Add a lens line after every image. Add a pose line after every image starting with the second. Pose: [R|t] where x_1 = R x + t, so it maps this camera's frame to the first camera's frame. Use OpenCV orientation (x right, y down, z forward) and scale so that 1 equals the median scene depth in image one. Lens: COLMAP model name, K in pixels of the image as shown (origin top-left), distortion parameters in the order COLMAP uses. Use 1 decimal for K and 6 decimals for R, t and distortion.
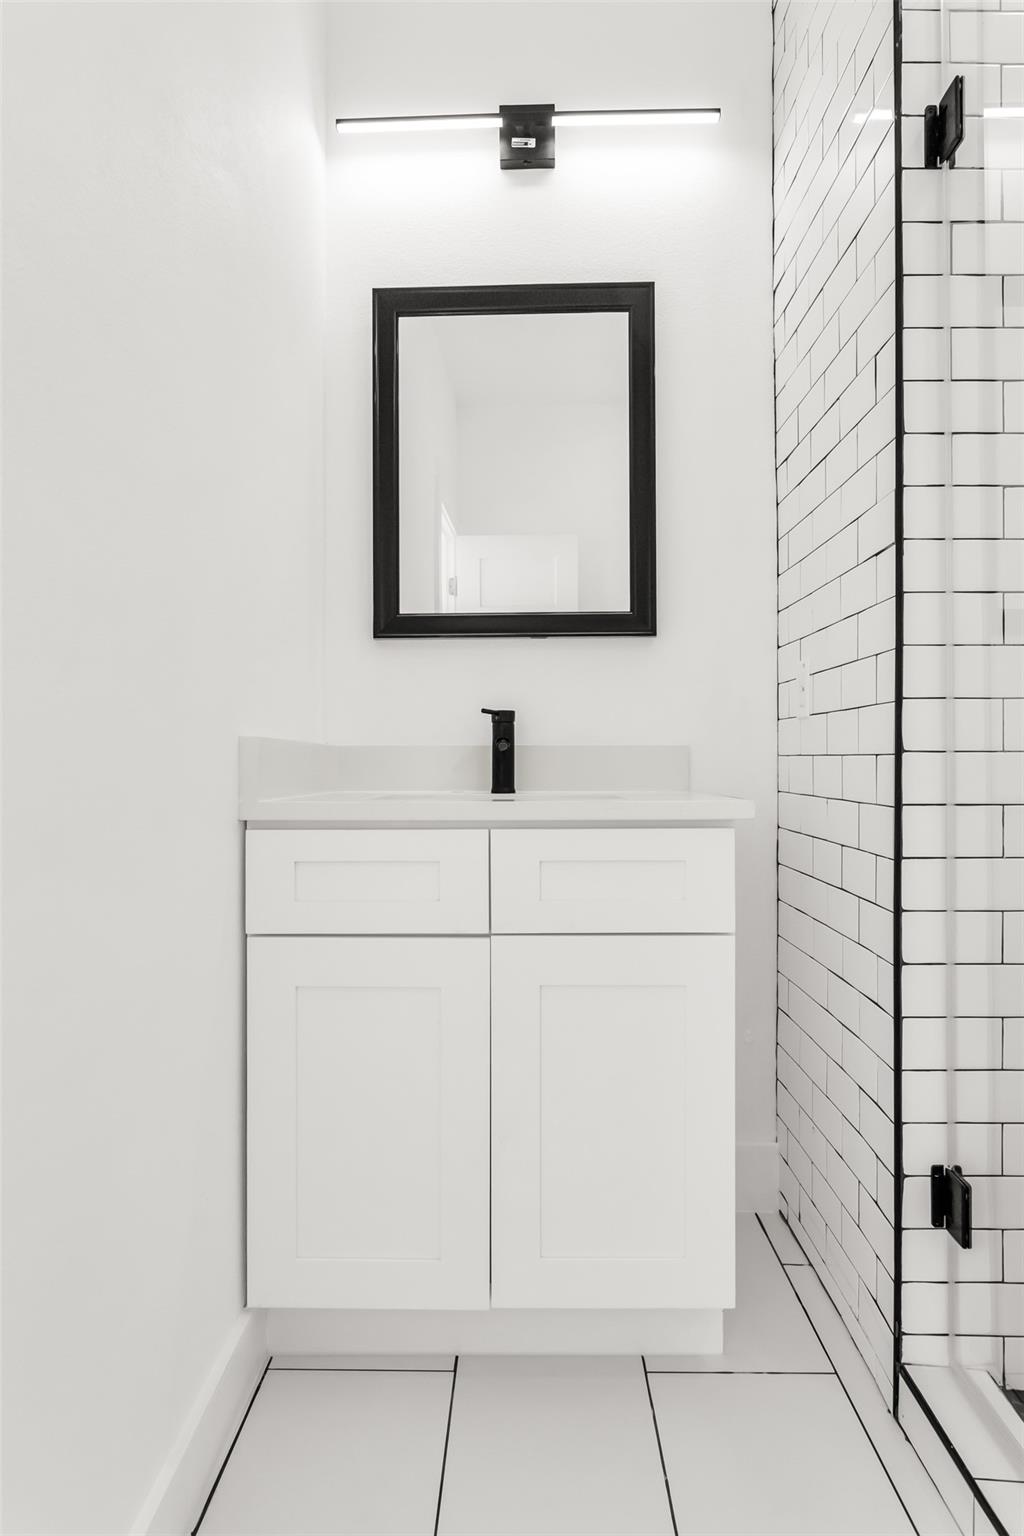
lens RADIAL K [[864.9, 0, 513.3], [0, 864.9, 764.2], [0, 0, 1]] dist [-0.005287, -0.002492]
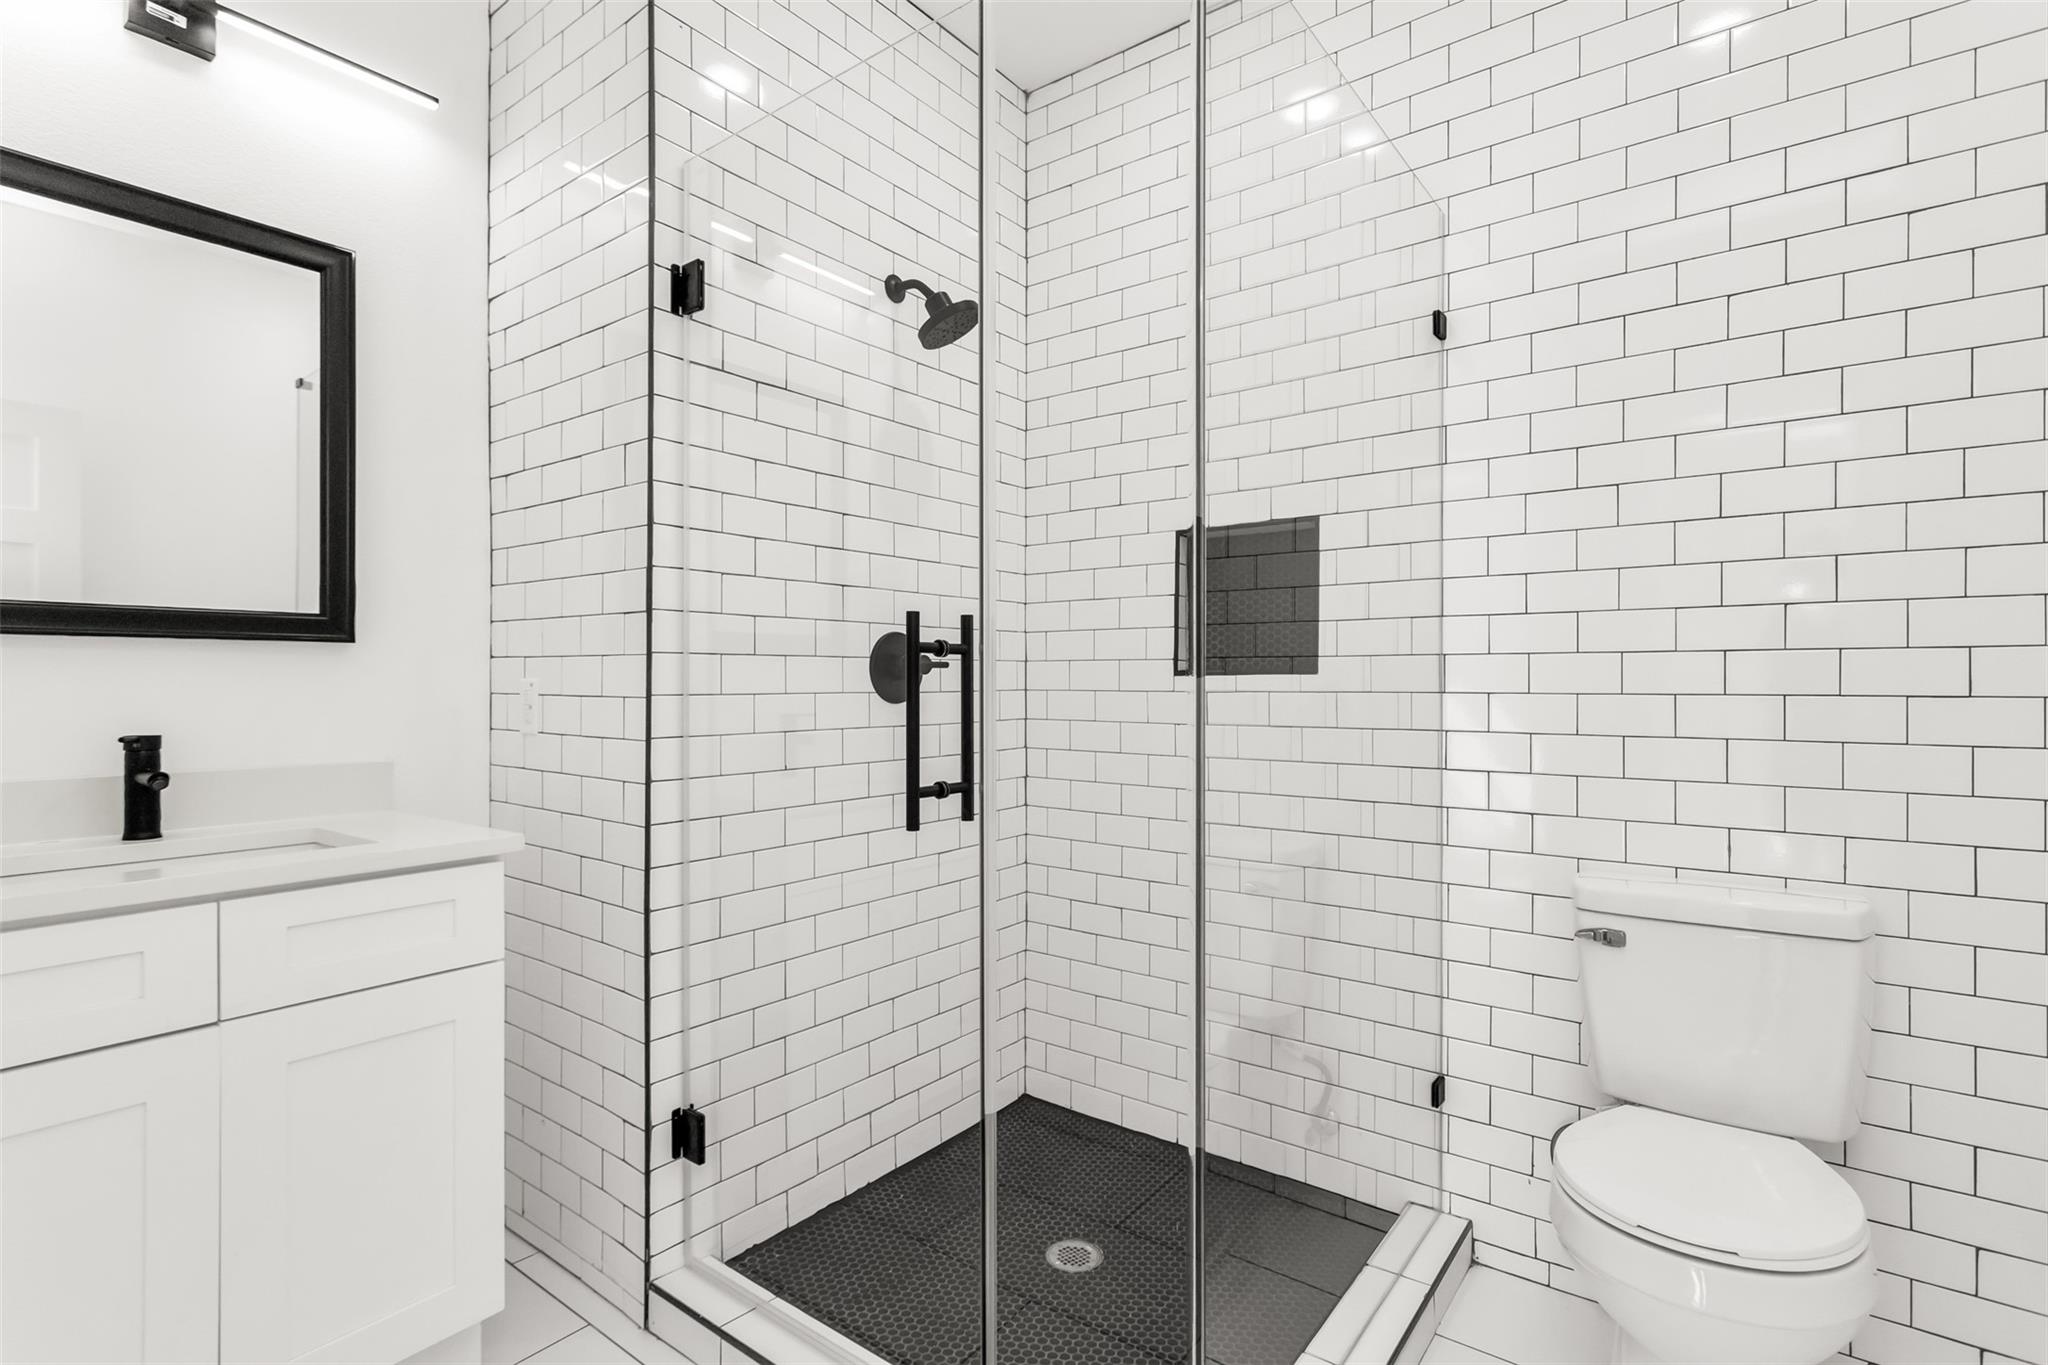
lens RADIAL K [[991.9, 0, 1014.8], [0, 991.9, 681.4], [0, 0, 1]] dist [0.002559, 0.001596]
pose [[0.595585, 0.003358, 0.803285, -0.371849], [-0.002971, 0.999994, -0.001978, -0.153929], [-0.803286, -0.001209, 0.595592, -0.252650]]
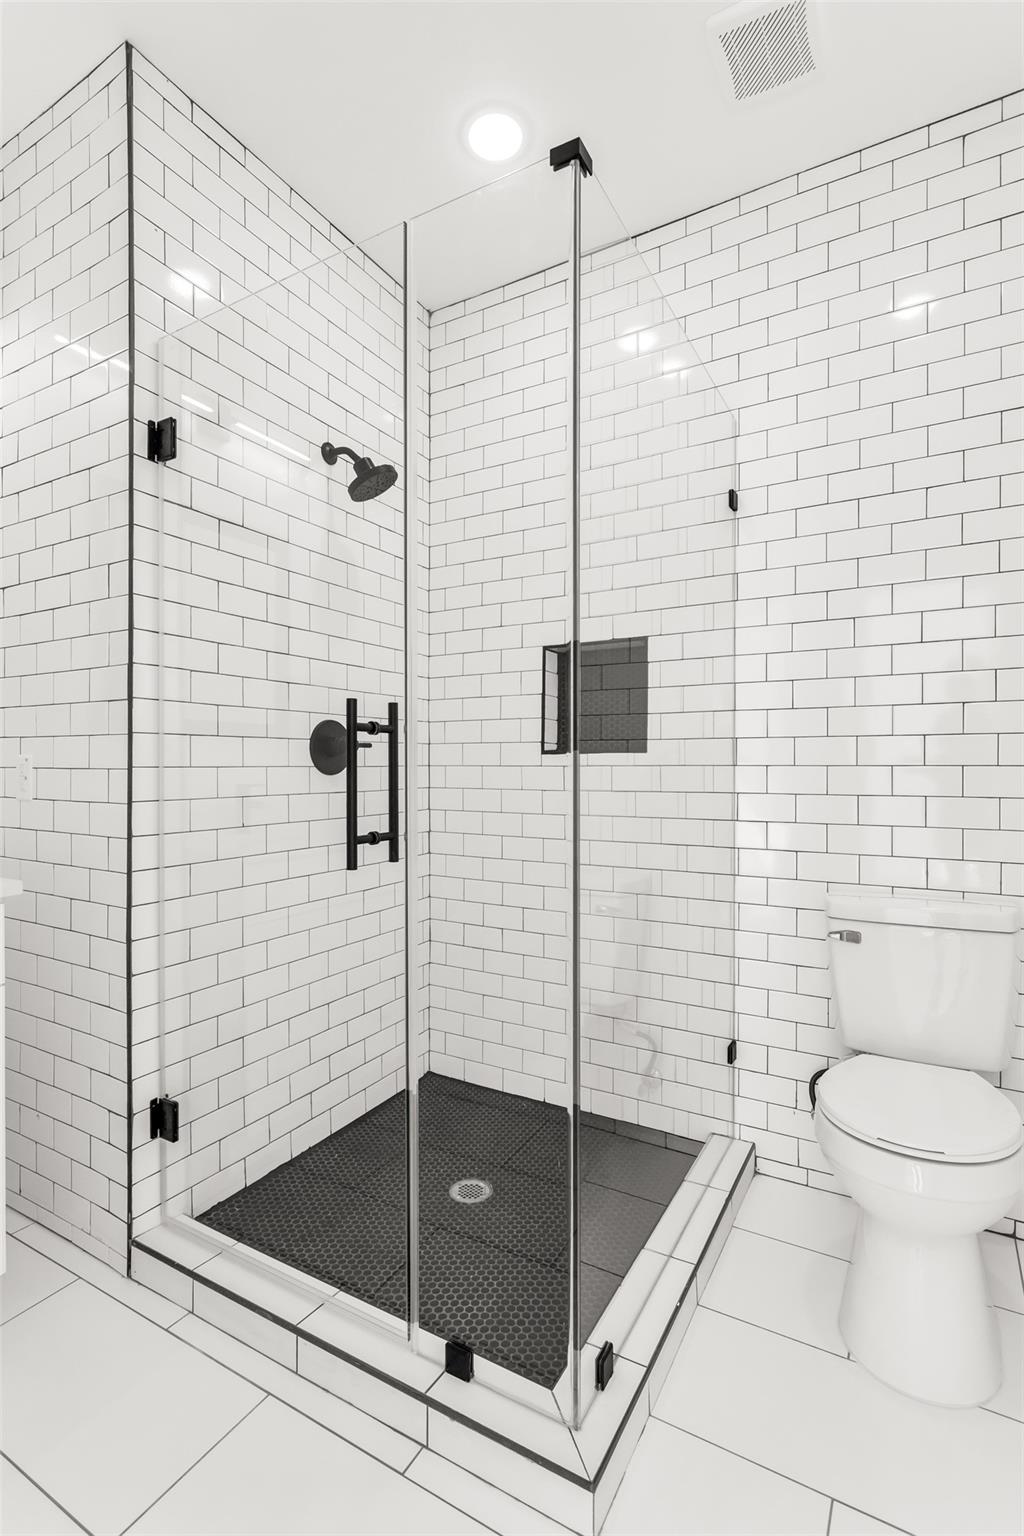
lens RADIAL K [[743.9, 0, 519.1], [0, 743.9, 762.9], [0, 0, 1]] dist [0.002559, 0.001596]
pose [[0.481939, 0.000258, 0.876204, -0.368580], [-0.002028, 0.999998, 0.000821, -0.145848], [-0.876202, -0.002173, 0.481939, -0.229394]]
